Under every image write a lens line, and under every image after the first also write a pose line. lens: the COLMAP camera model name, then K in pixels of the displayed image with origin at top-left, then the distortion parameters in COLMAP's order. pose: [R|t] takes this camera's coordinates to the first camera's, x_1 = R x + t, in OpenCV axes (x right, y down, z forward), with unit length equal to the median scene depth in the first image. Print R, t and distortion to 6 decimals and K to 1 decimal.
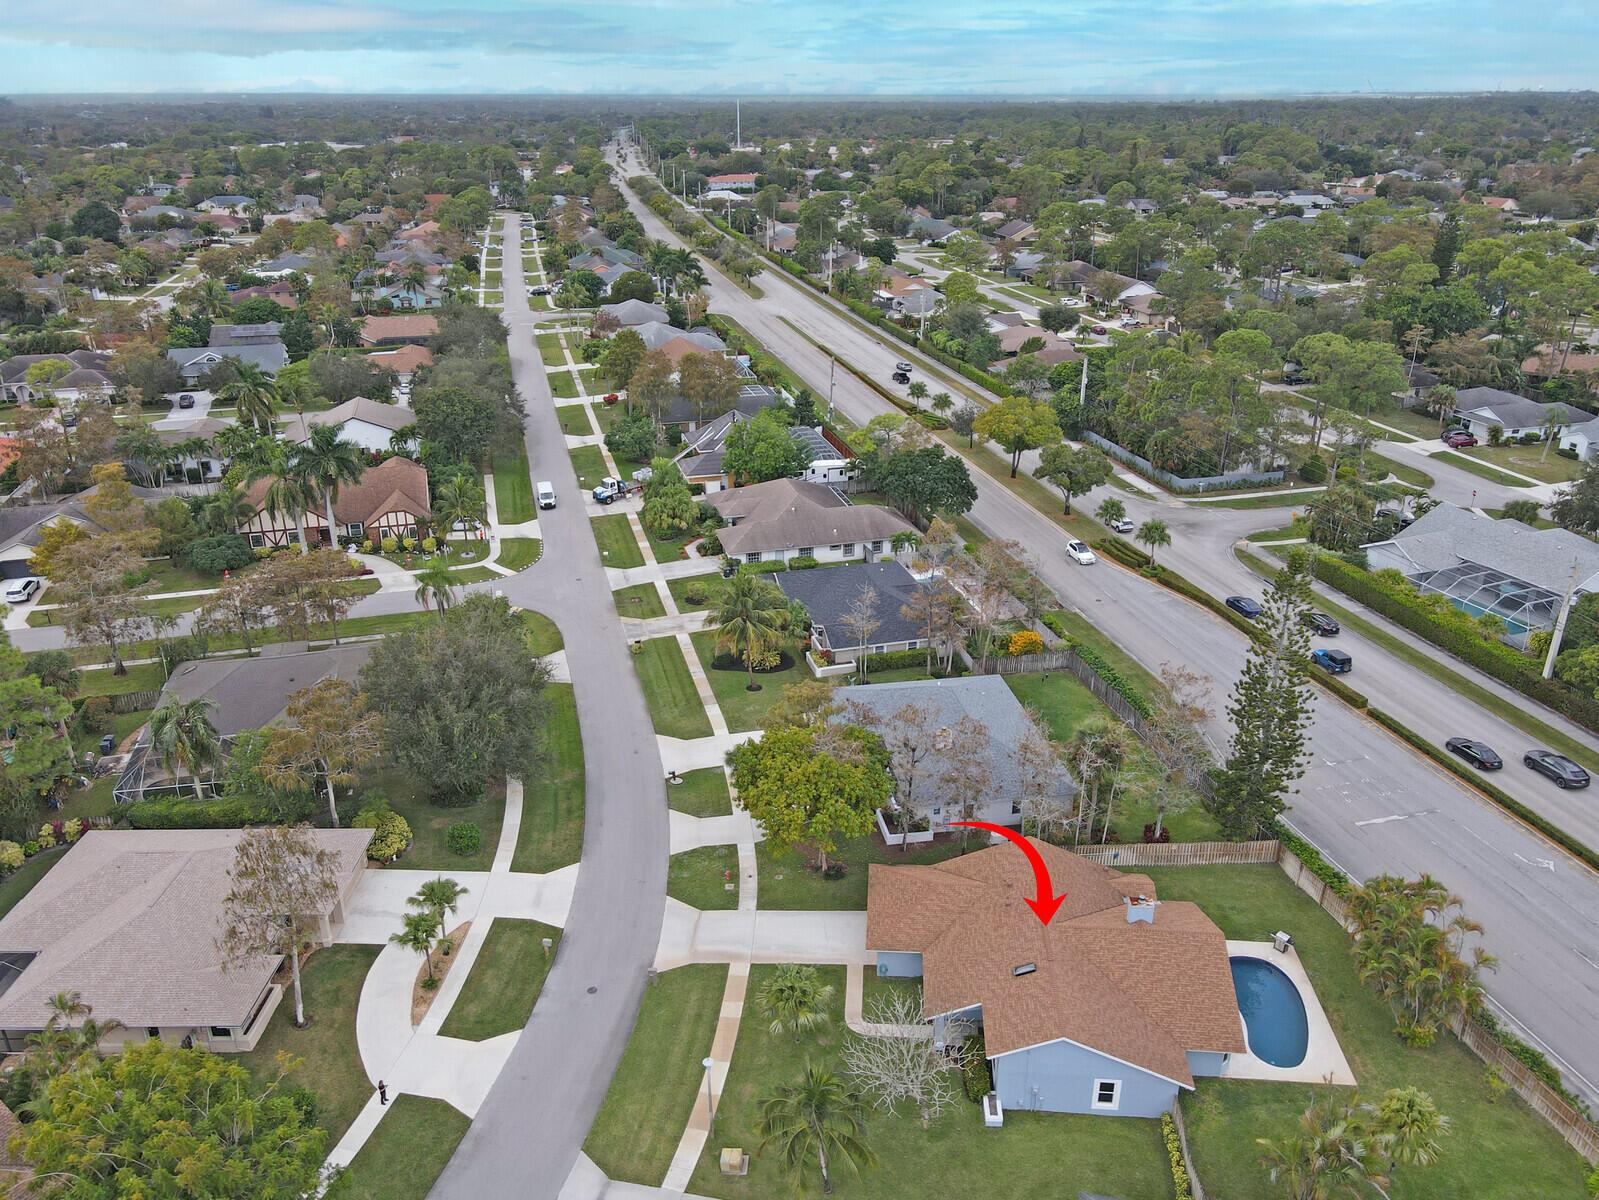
lens RADIAL K [[1210.8, 0, 799.5], [0, 1210.8, 600.0], [0, 0, 1]] dist [-0.000590, 0.036383]
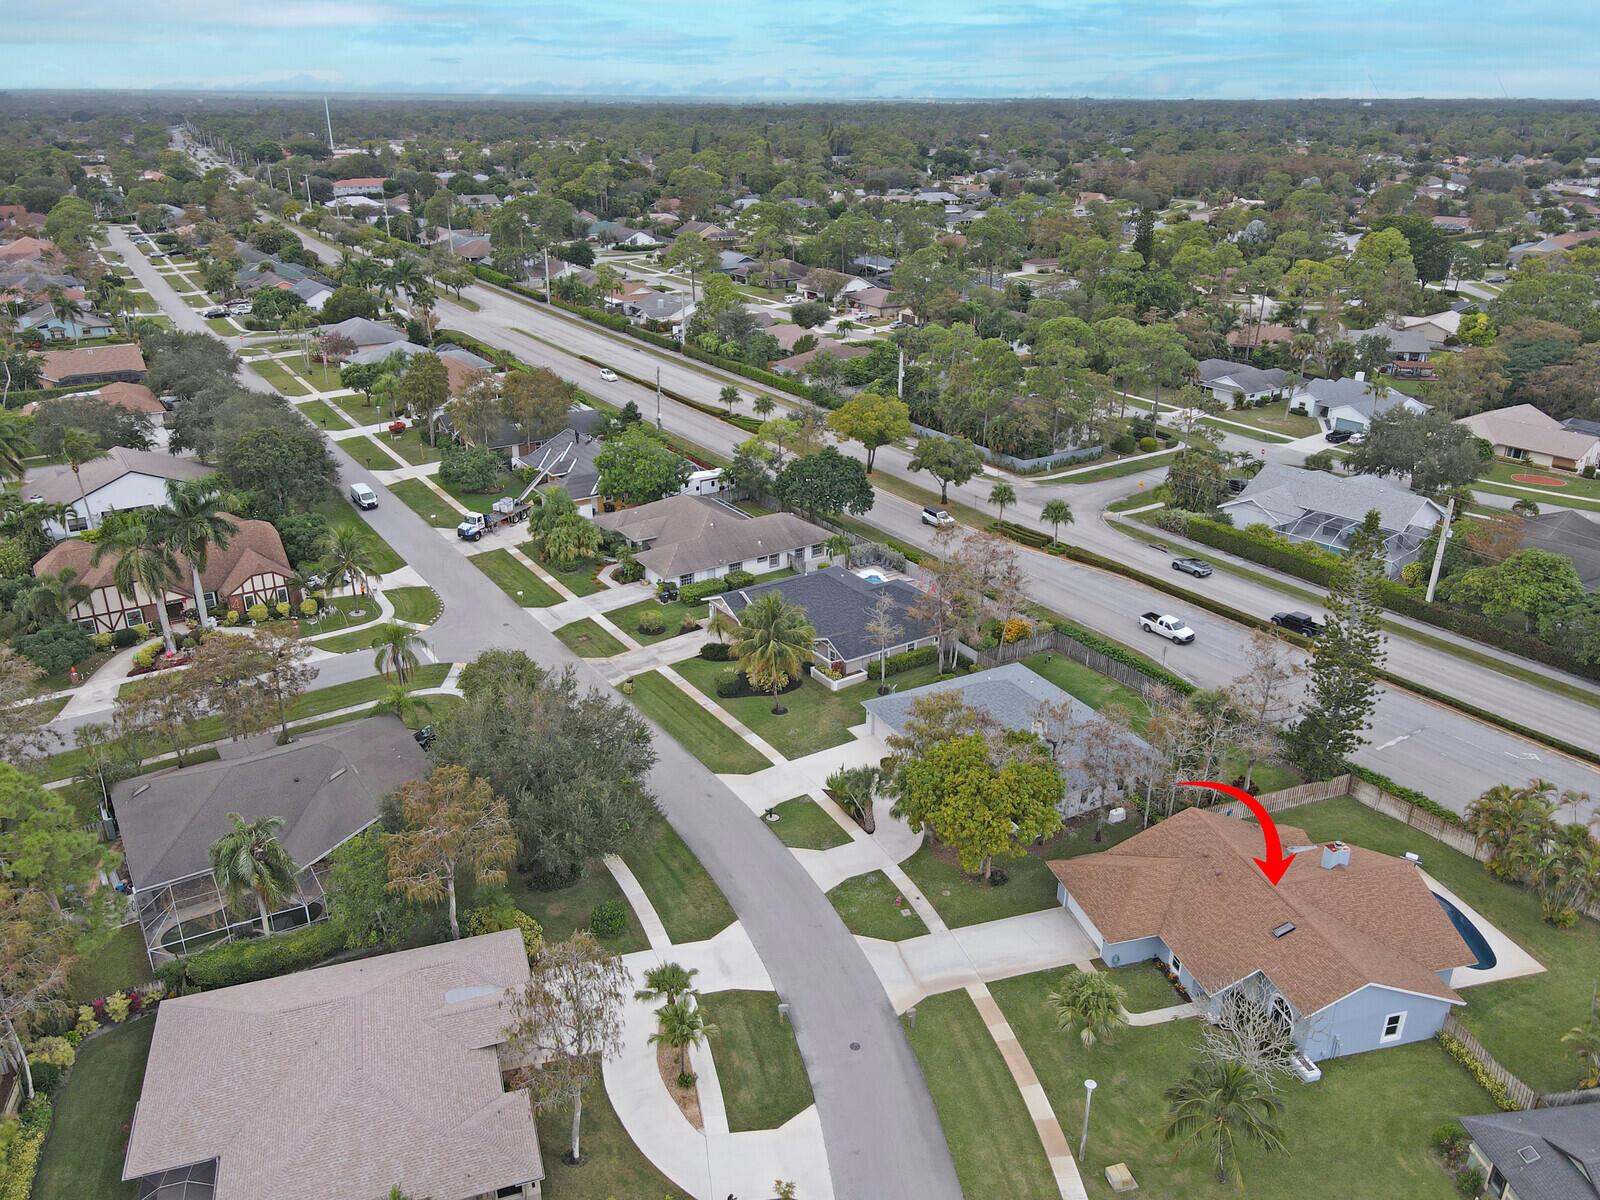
lens RADIAL K [[1211.6, 0, 800.0], [0, 1211.6, 600.0], [0, 0, 1]] dist [-0.000590, 0.036383]
pose [[0.944652, -0.120155, 0.305280, -0.239957], [0.120264, 0.992569, 0.018522, -0.024581], [-0.305237, 0.019217, 0.952082, 0.054243]]
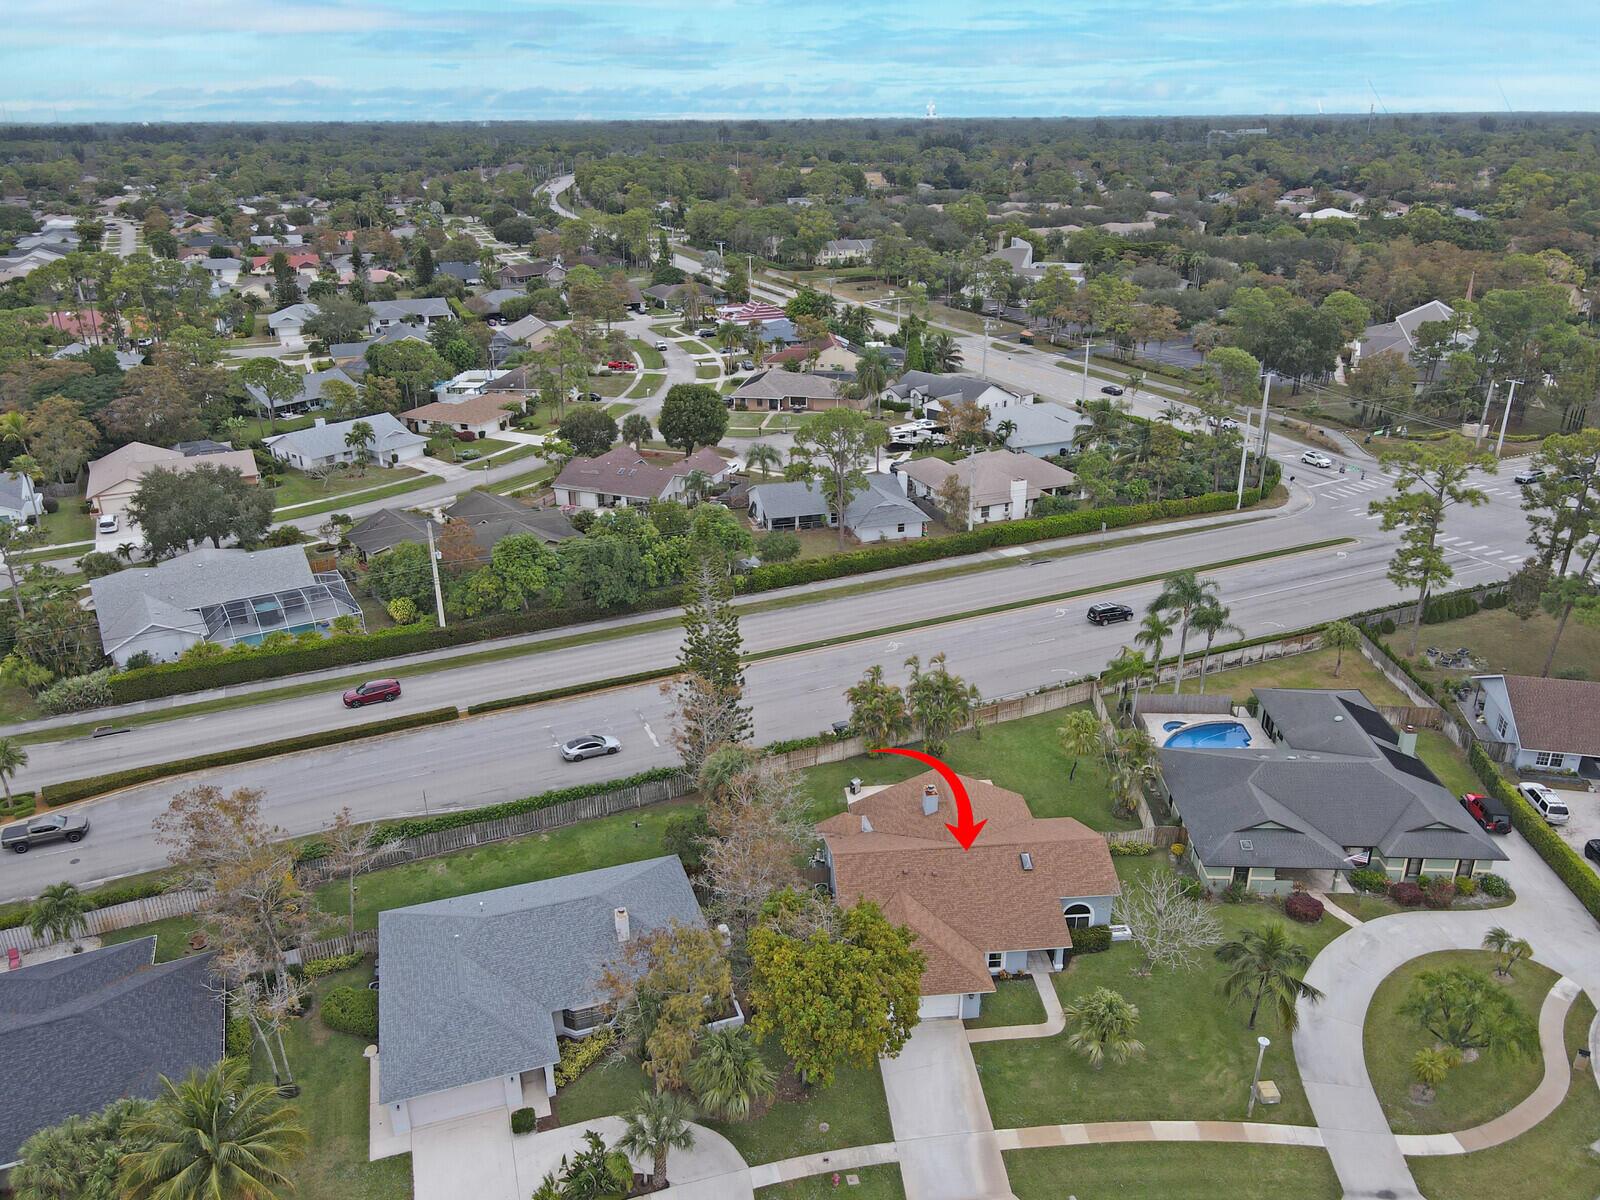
lens RADIAL K [[1177.0, 0, 804.6], [0, 1177.0, 587.1], [0, 0, 1]] dist [0.008624, 0.005321]
pose [[-0.160439, -0.364612, 0.917234, -0.342197], [0.395406, 0.827708, 0.398187, -0.211546], [-0.904386, 0.426564, 0.011373, 0.510972]]
